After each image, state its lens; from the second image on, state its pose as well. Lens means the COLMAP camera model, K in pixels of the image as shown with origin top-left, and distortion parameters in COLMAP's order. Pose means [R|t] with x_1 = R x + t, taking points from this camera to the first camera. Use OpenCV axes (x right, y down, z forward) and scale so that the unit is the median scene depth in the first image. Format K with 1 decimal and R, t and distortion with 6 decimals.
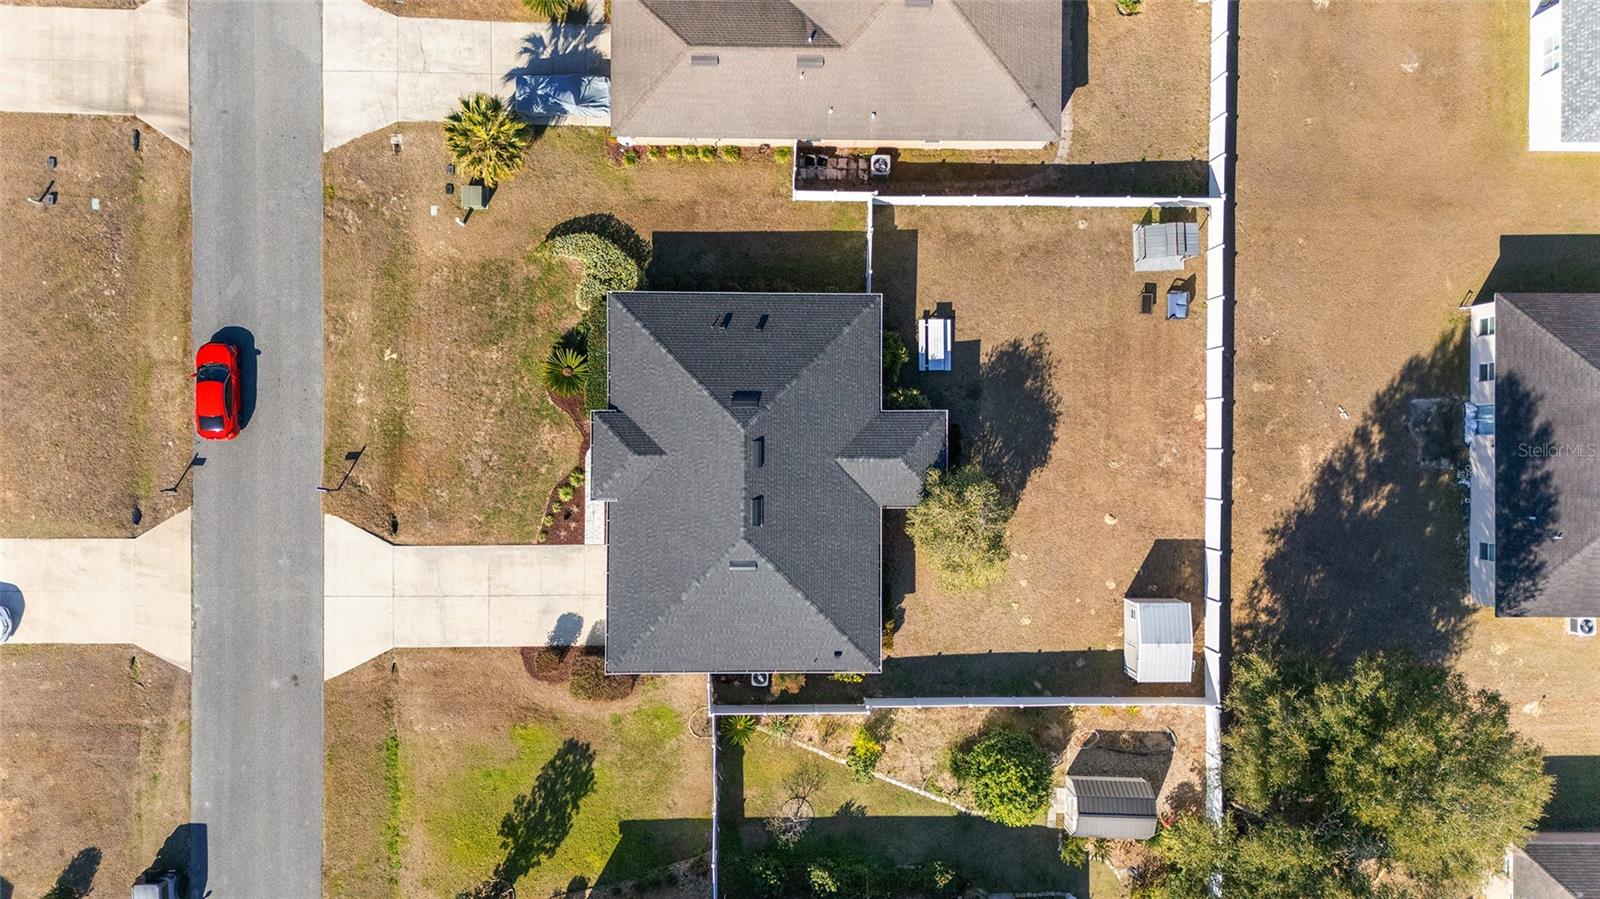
lens RADIAL K [[1169.1, 0, 797.1], [0, 1169.1, 452.9], [0, 0, 1]] dist [0.079214, -0.094536]
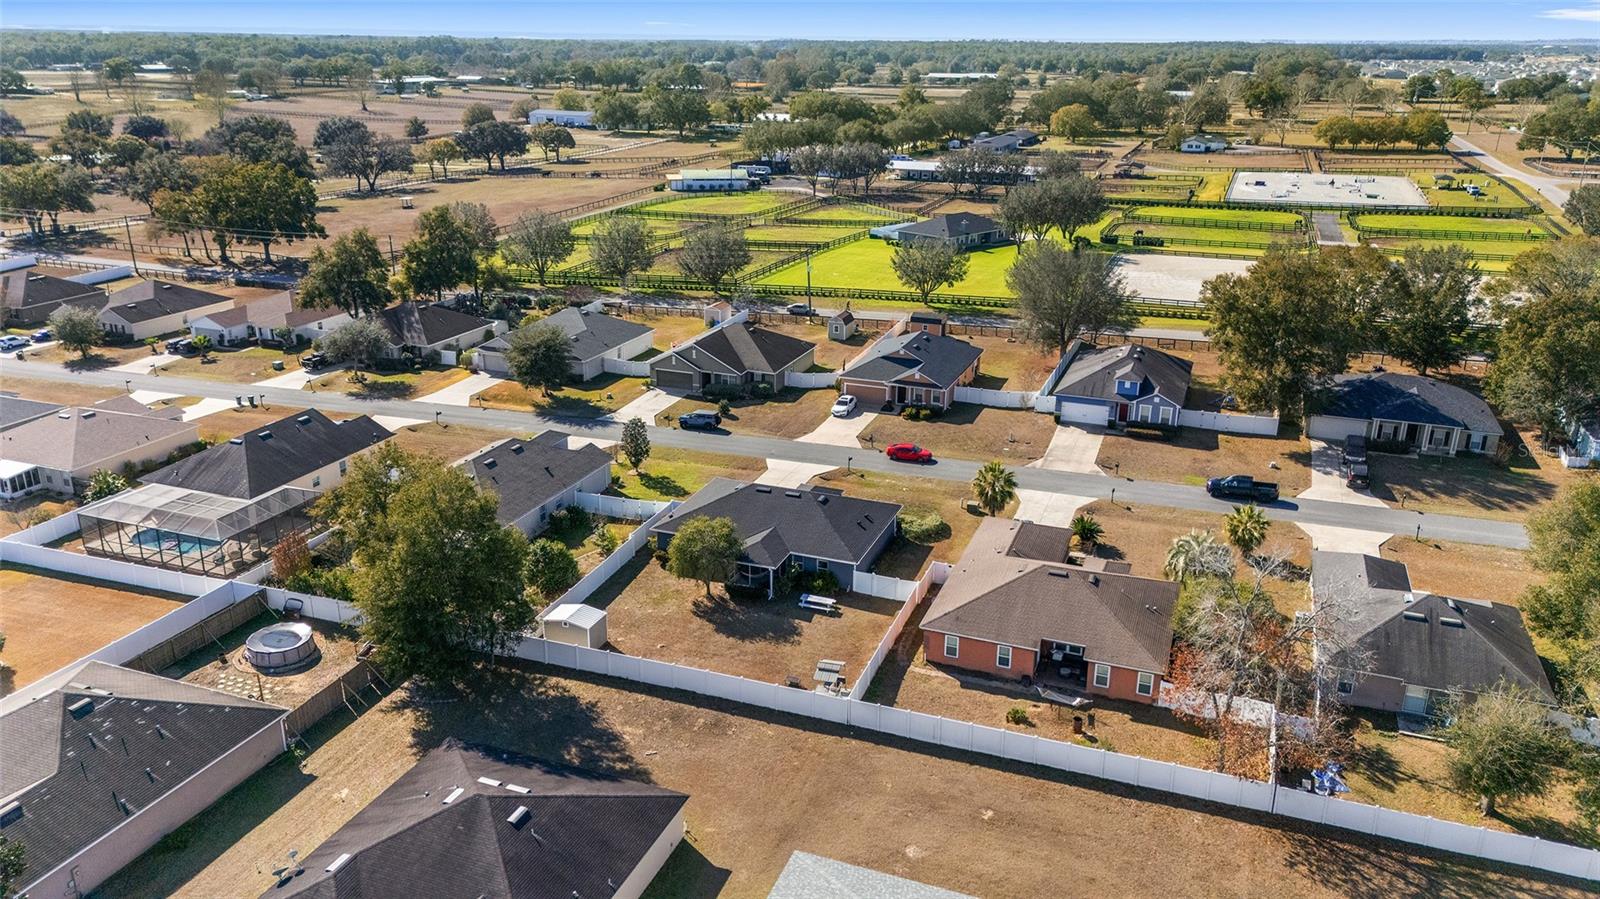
lens RADIAL K [[1169.1, 0, 803.3], [0, 1169.1, 445.7], [0, 0, 1]] dist [0.079214, -0.094536]
pose [[-0.351308, 0.275033, -0.894952, 1.438337], [-0.936131, -0.119052, 0.330886, -0.557284], [-0.015541, 0.954035, 0.299290, 0.344065]]
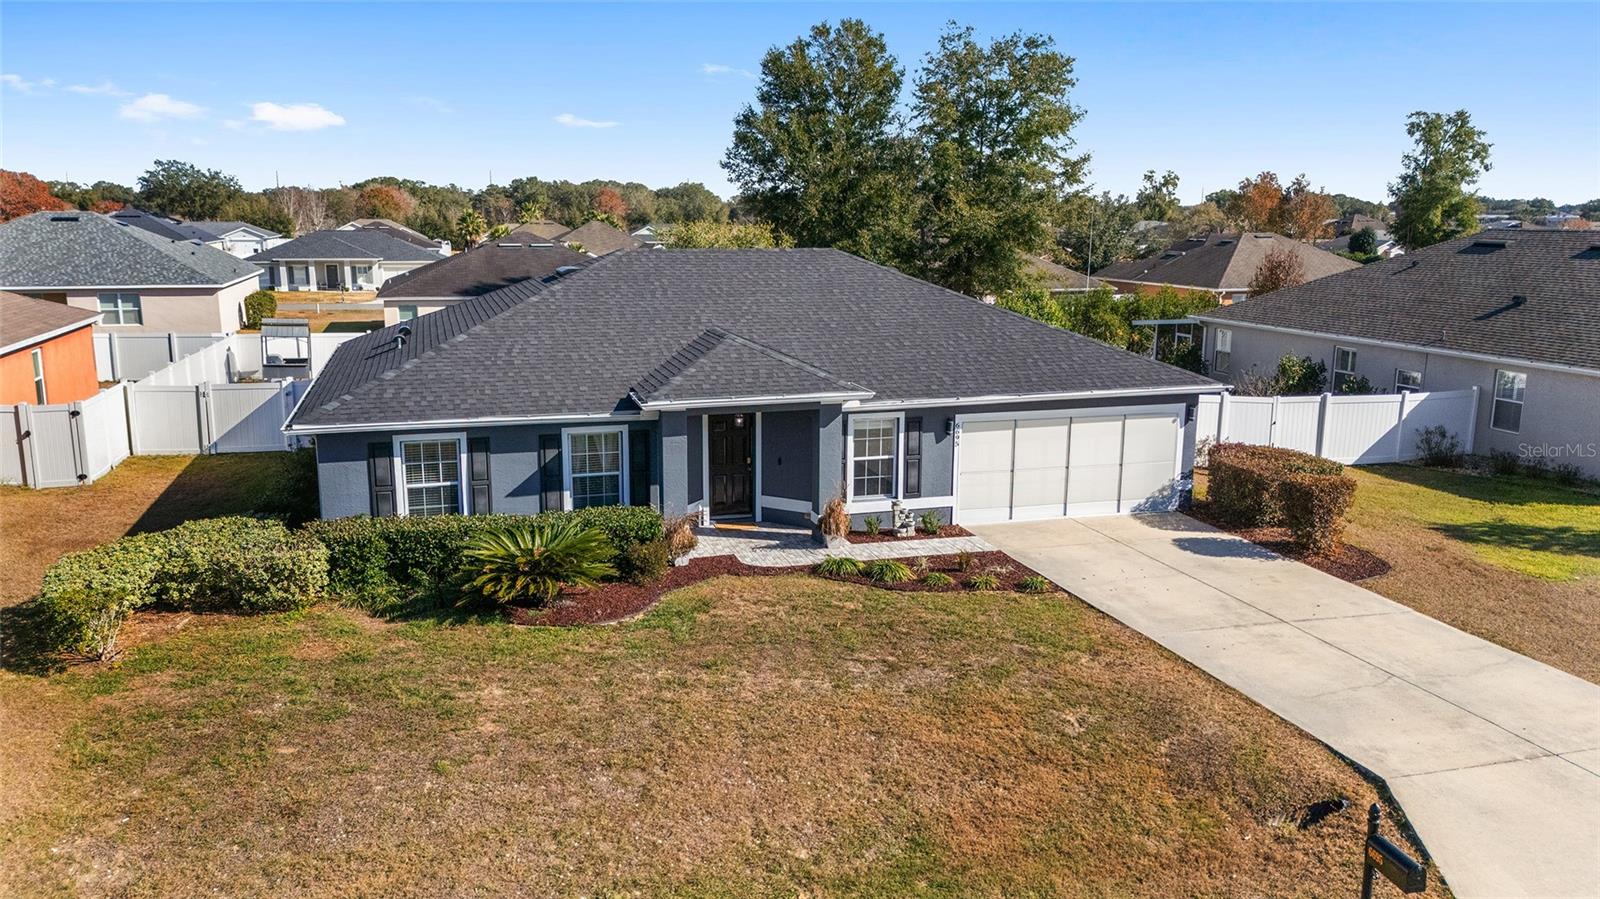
lens RADIAL K [[1169.1, 0, 806.5], [0, 1169.1, 449.4], [0, 0, 1]] dist [0.079214, -0.094536]
pose [[-0.303200, -0.218206, 0.927608, -0.500235], [0.952717, -0.048985, 0.299884, -0.091620], [-0.019998, 0.974673, 0.222740, 0.879331]]
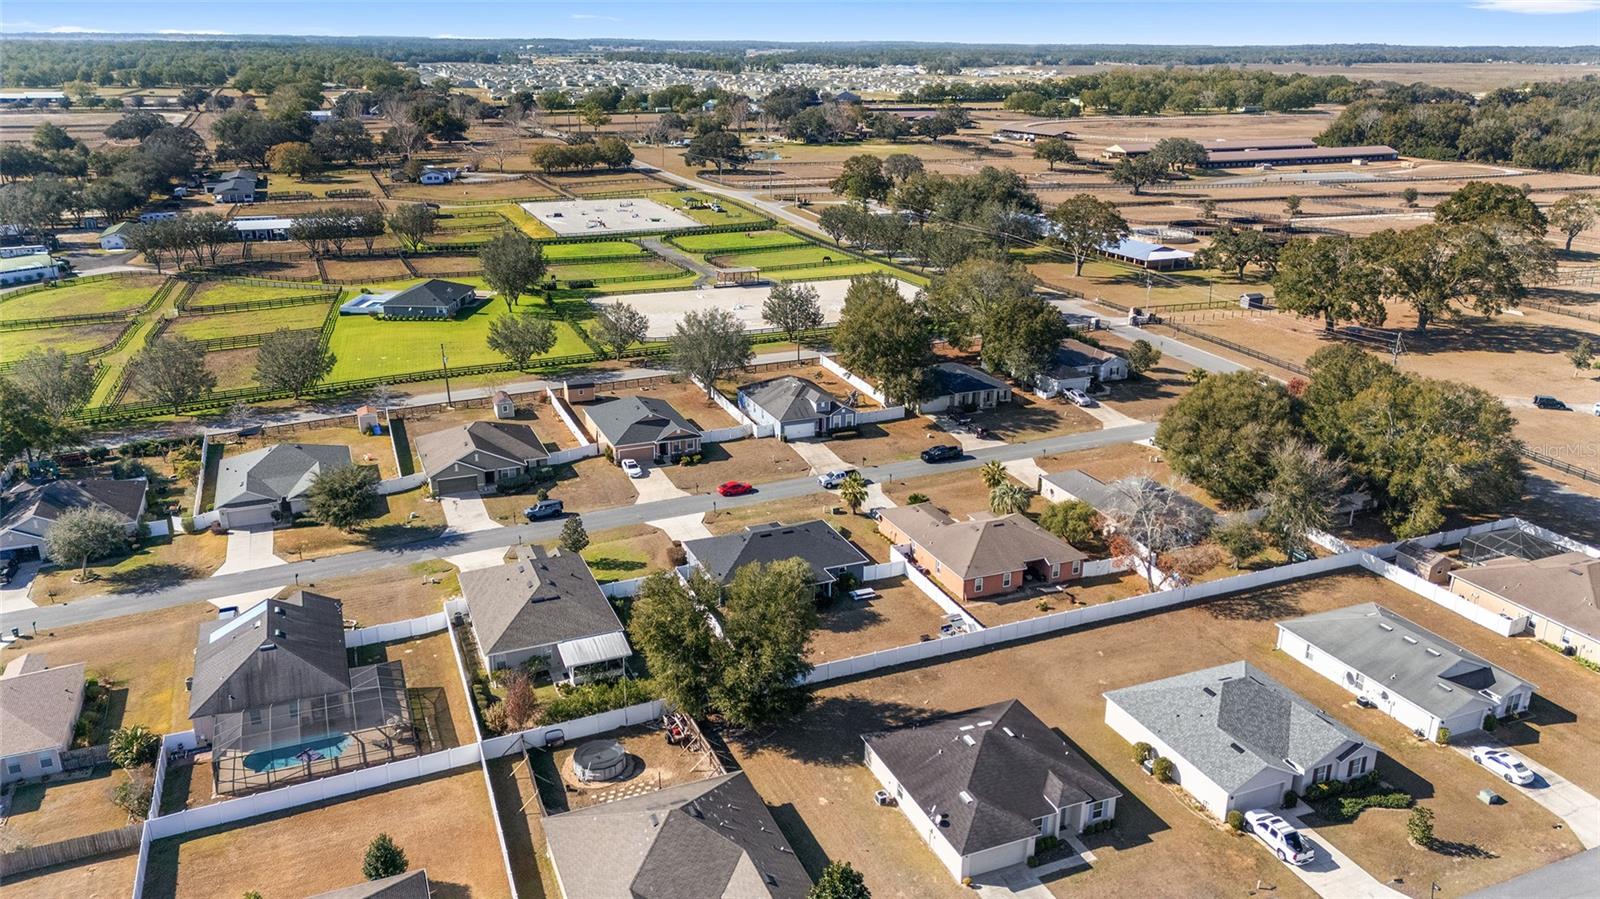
lens RADIAL K [[1169.1, 0, 804.3], [0, 1169.1, 434.1], [0, 0, 1]] dist [0.079214, -0.094536]
pose [[0.394486, 0.265630, -0.879671, 1.948575], [-0.918863, 0.122841, -0.374967, 0.805526], [0.008457, 0.956217, 0.292537, 0.056783]]
